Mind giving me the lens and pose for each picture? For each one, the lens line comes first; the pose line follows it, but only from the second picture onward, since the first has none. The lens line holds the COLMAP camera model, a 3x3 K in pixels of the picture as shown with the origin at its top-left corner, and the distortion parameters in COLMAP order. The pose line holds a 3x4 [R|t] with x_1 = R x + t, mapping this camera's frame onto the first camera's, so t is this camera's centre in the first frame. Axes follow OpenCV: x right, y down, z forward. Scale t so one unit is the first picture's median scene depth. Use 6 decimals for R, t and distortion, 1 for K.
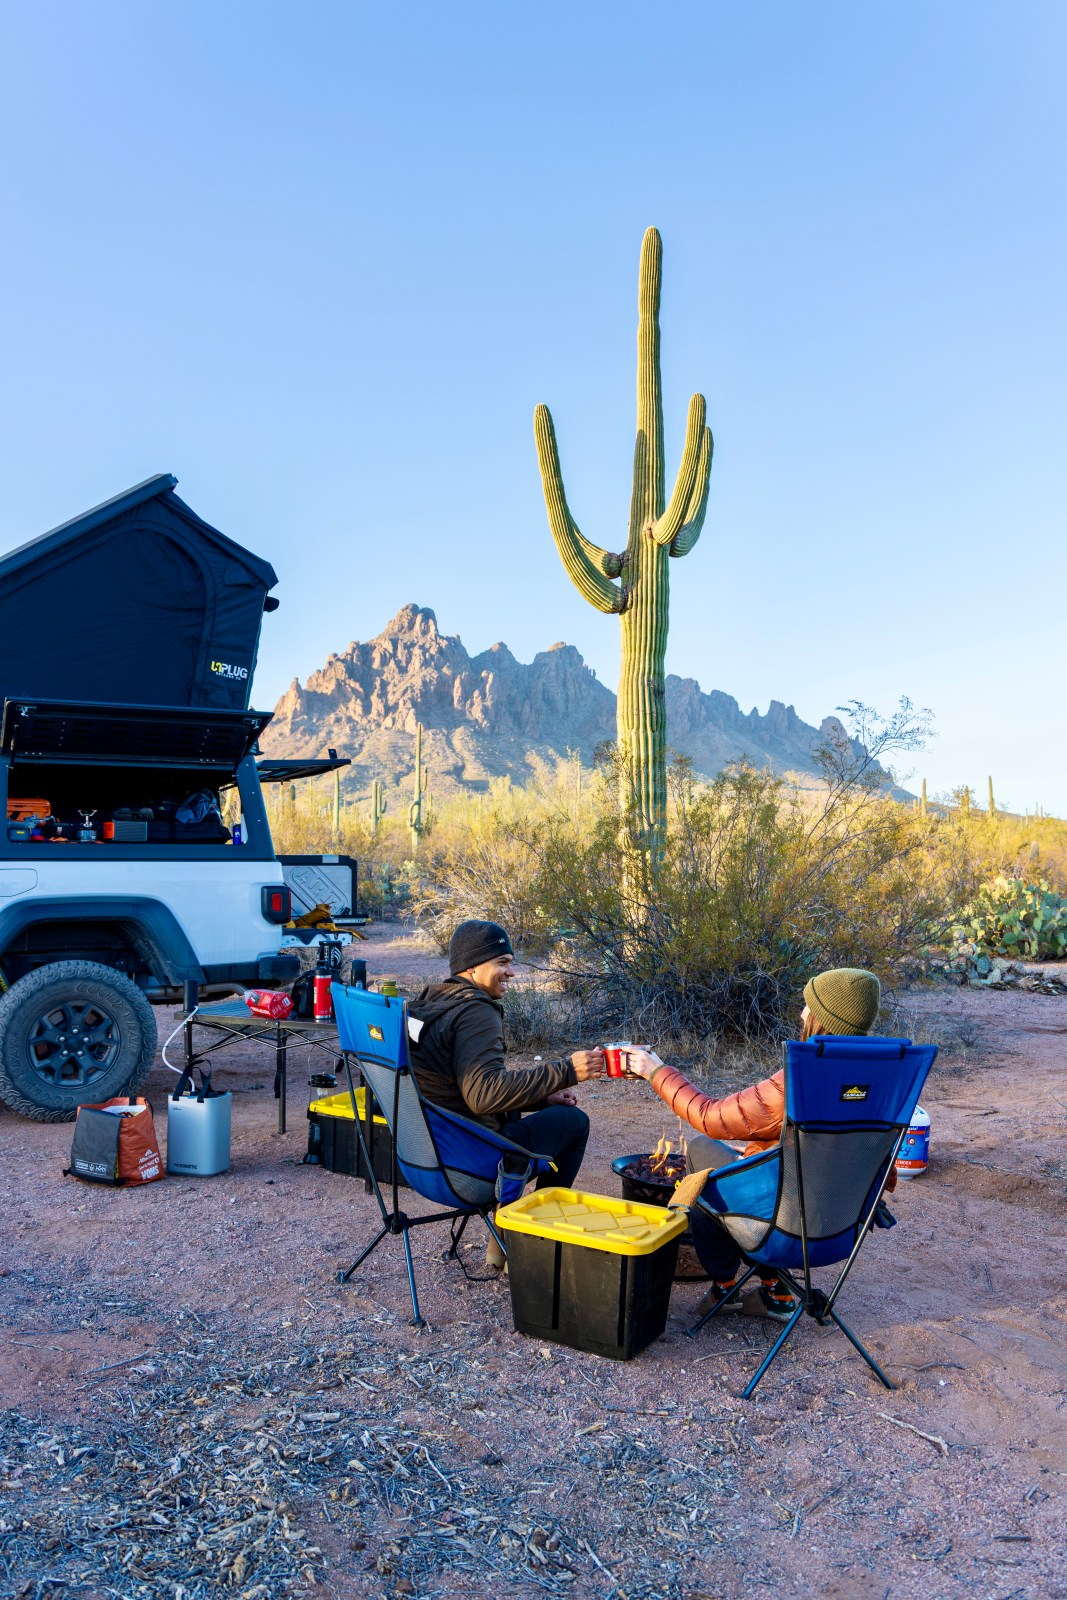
lens RADIAL K [[1234.7, 0, 536.2], [0, 1234.7, 796.9], [0, 0, 1]] dist [-0.009402, -0.001061]
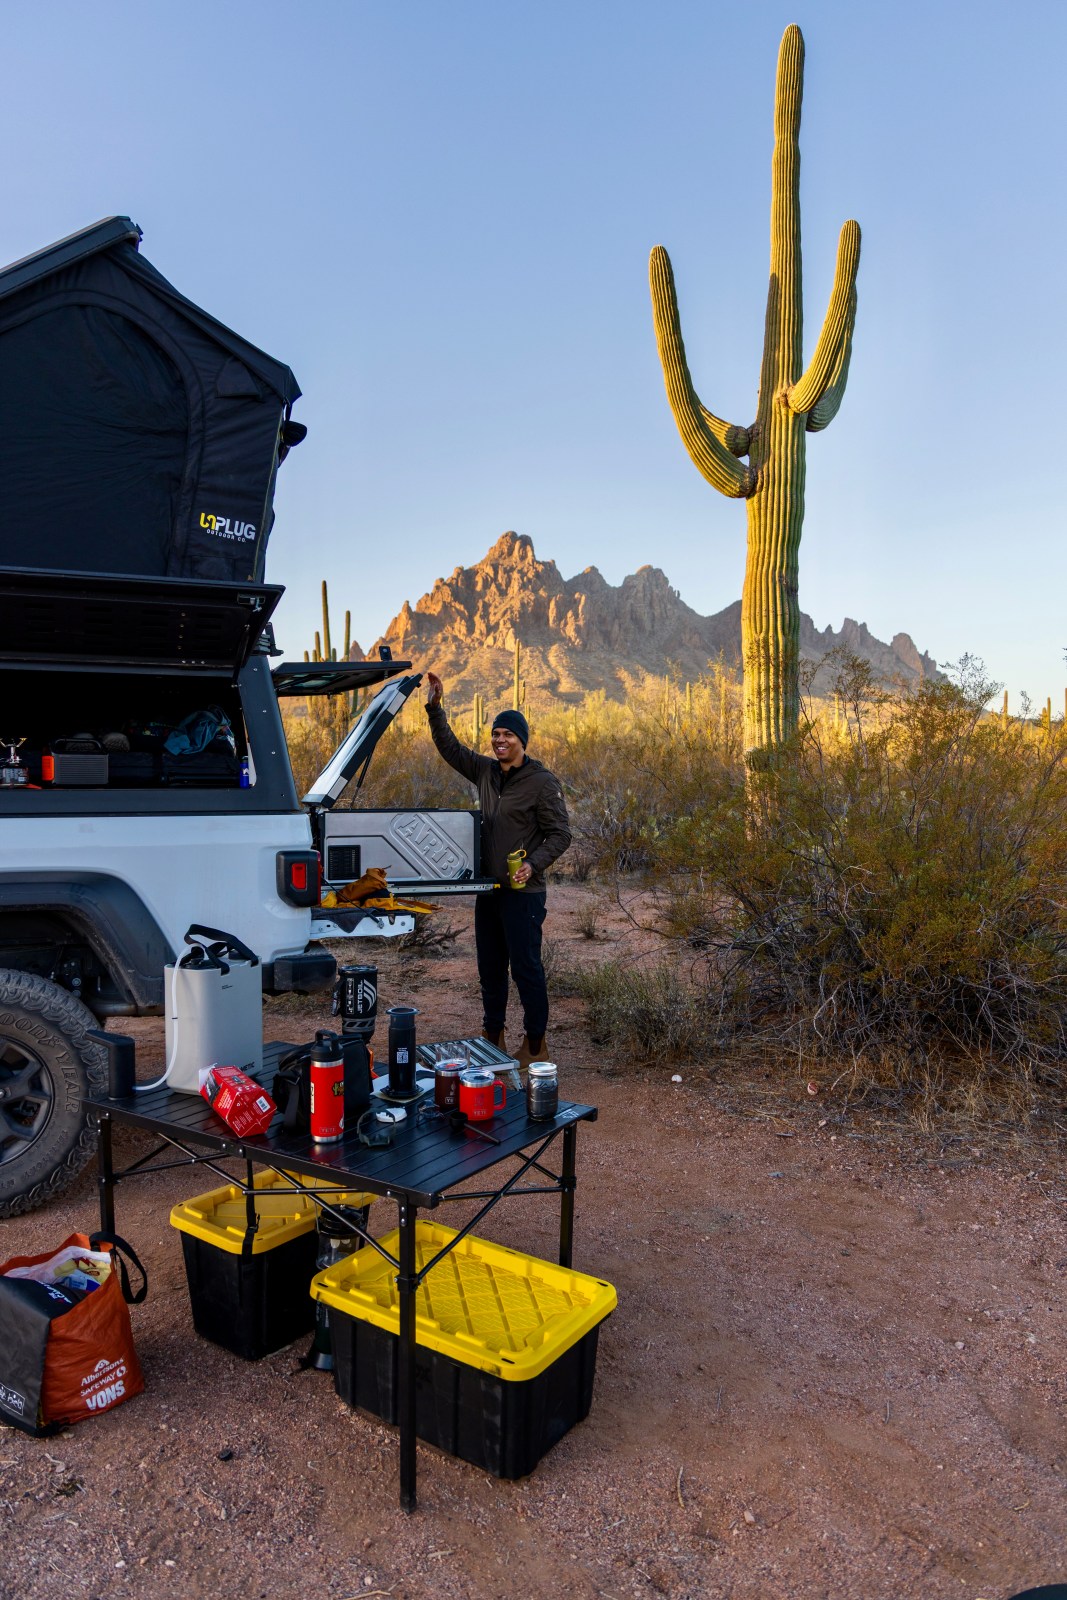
lens RADIAL K [[1070.2, 0, 533.5], [0, 1070.2, 800.0], [0, 0, 1]] dist [0.003576, 0.001185]
pose [[0.996759, 0.005994, -0.080227, -0.019829], [0.000883, 0.996345, 0.085412, -0.002554], [0.080446, -0.085206, 0.993110, 0.232108]]
